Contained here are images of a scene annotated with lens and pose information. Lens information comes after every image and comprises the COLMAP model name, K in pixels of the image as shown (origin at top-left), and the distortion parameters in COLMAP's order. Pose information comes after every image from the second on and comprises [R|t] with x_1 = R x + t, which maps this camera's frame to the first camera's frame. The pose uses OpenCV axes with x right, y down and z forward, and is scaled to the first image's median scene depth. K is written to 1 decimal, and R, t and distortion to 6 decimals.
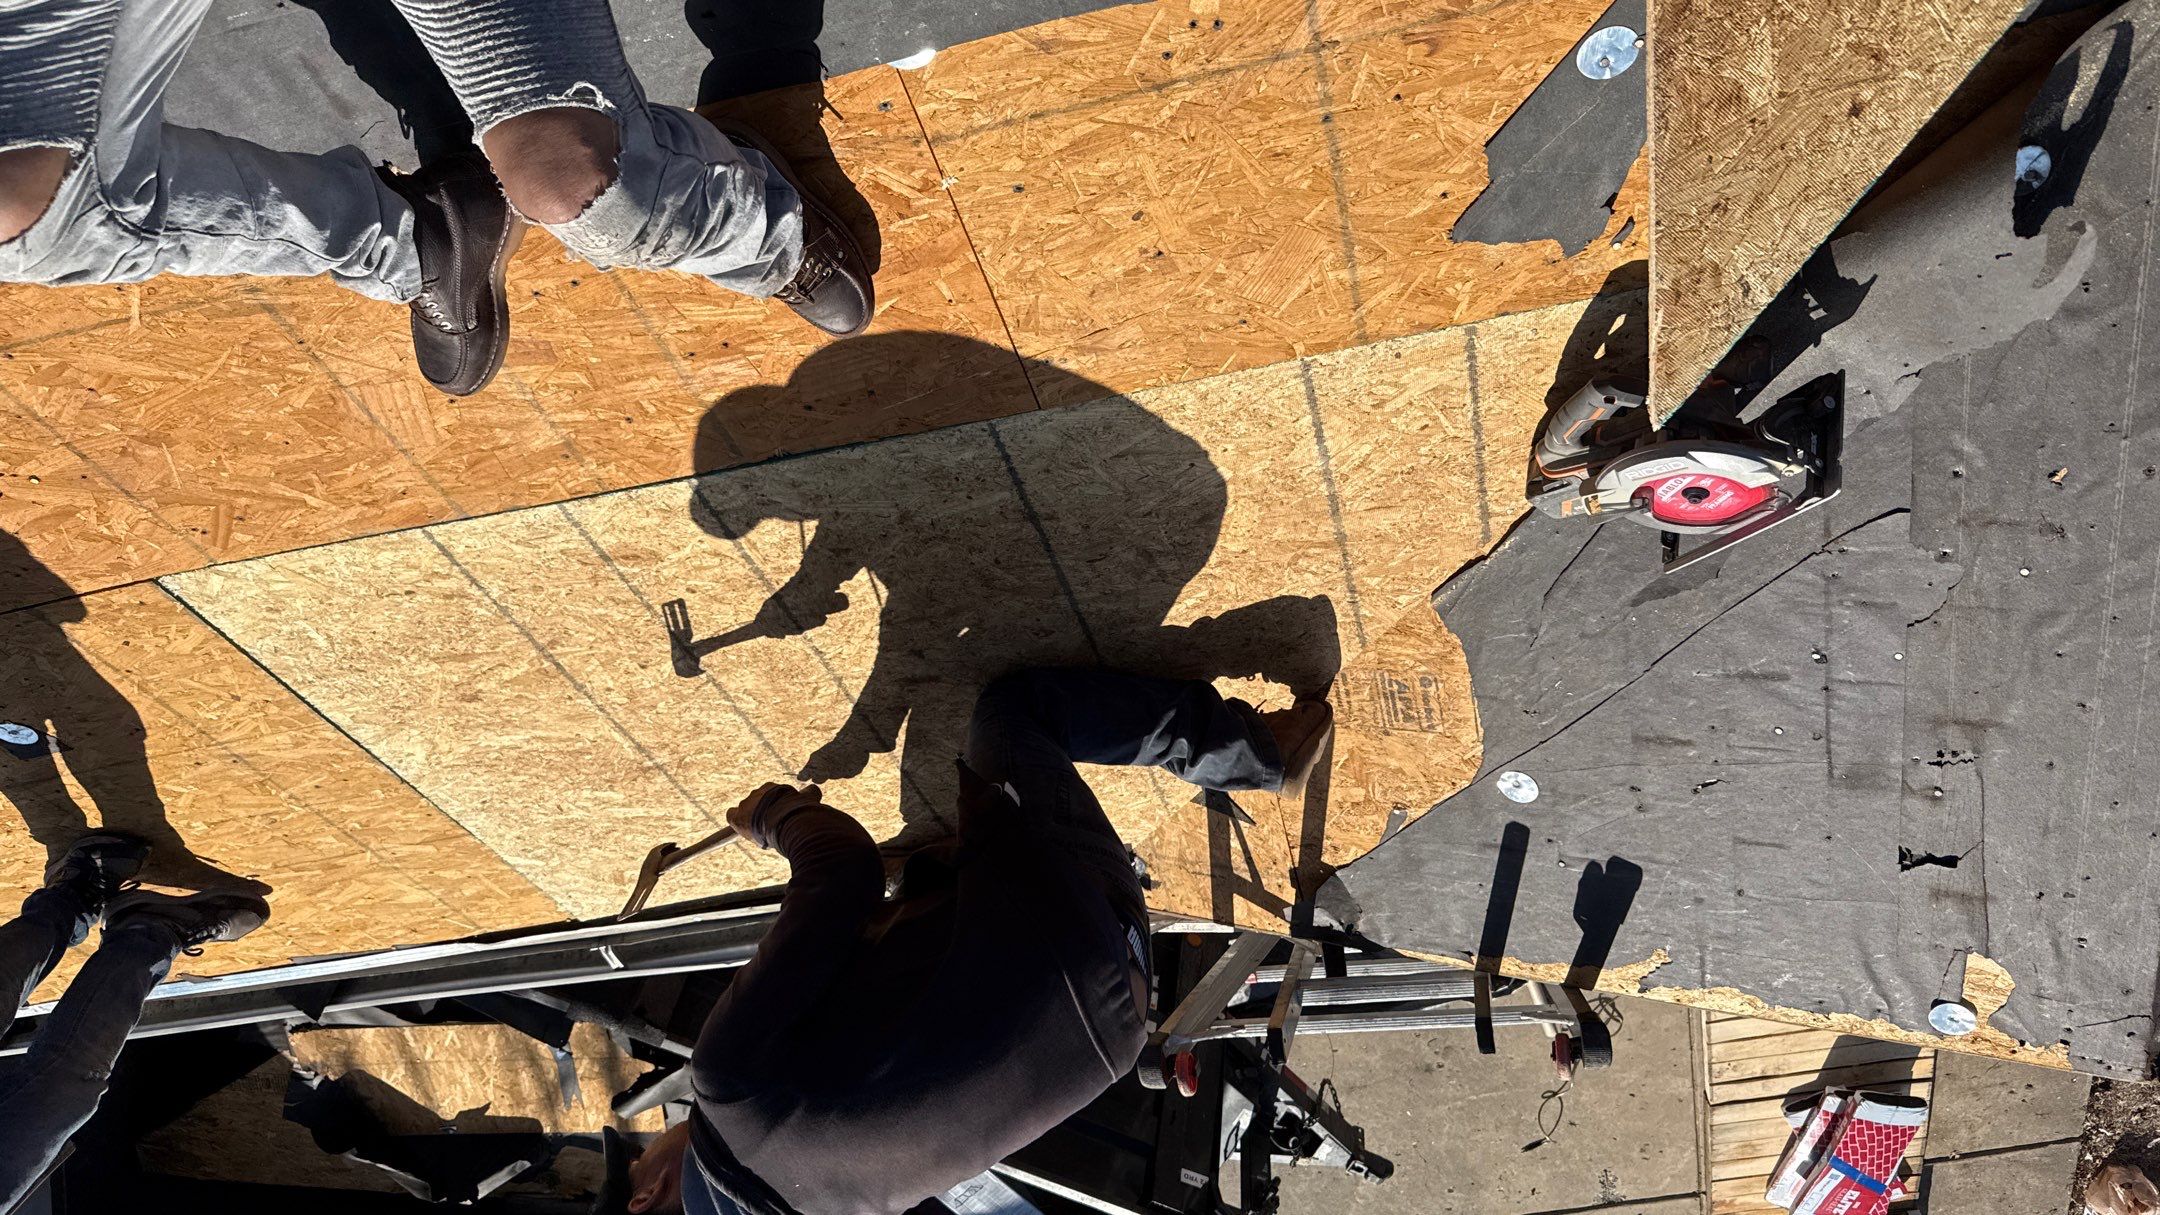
lens RADIAL K [[1578.8, 0, 1080.0], [0, 1578.8, 607.5], [0, 0, 1]] dist [0.069202, -0.060602]
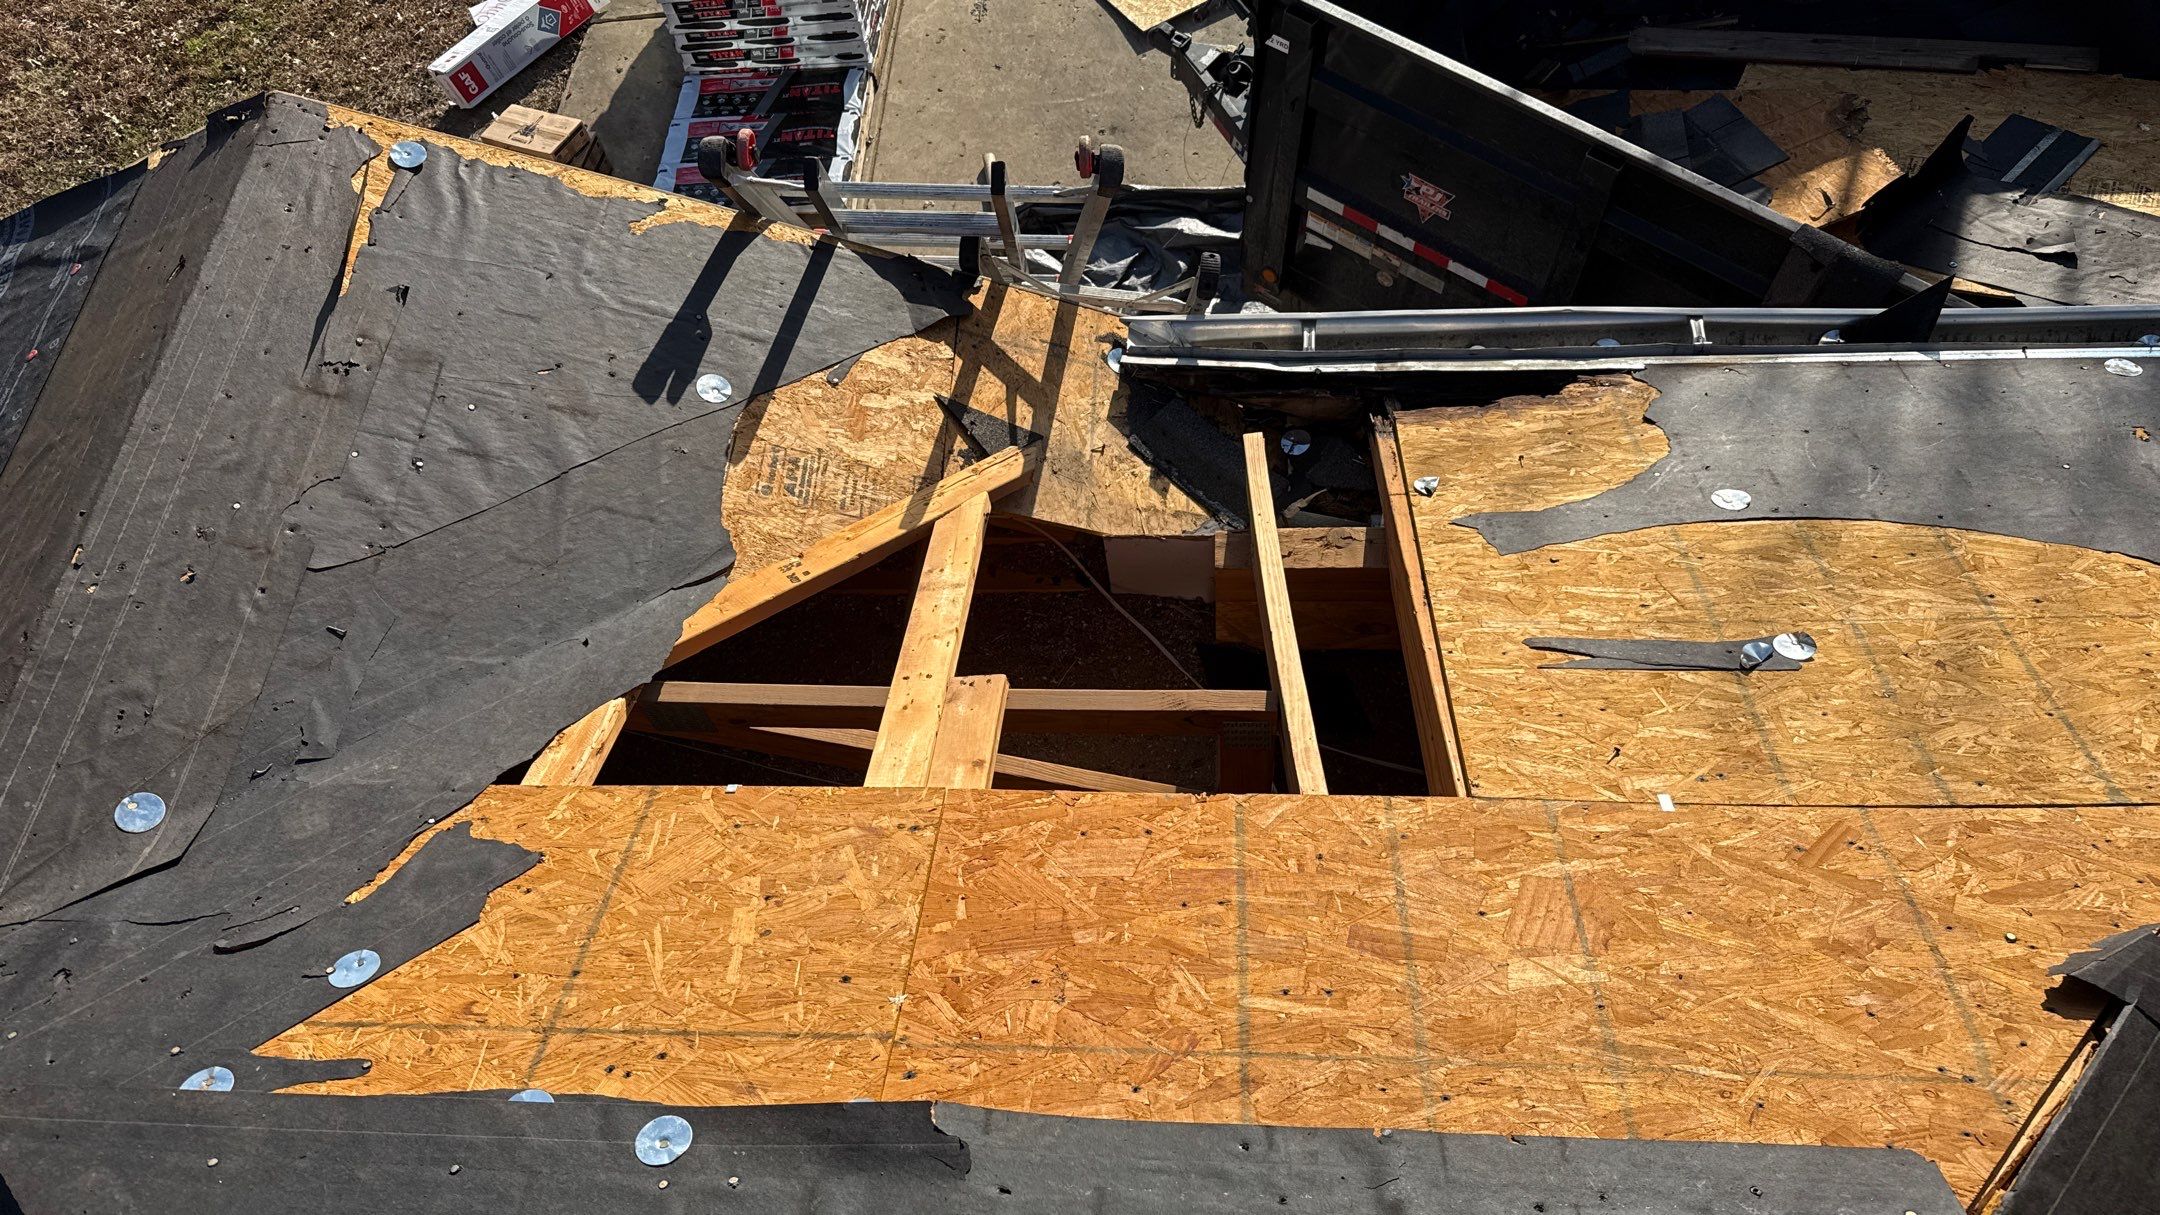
lens RADIAL K [[1578.8, 0, 1080.0], [0, 1578.8, 607.5], [0, 0, 1]] dist [0.069202, -0.060602]
pose [[-0.943217, -0.169271, 0.285814, -0.350524], [0.165169, -0.985510, -0.038584, 0.047936], [0.288204, 0.010815, 0.957508, -0.018080]]
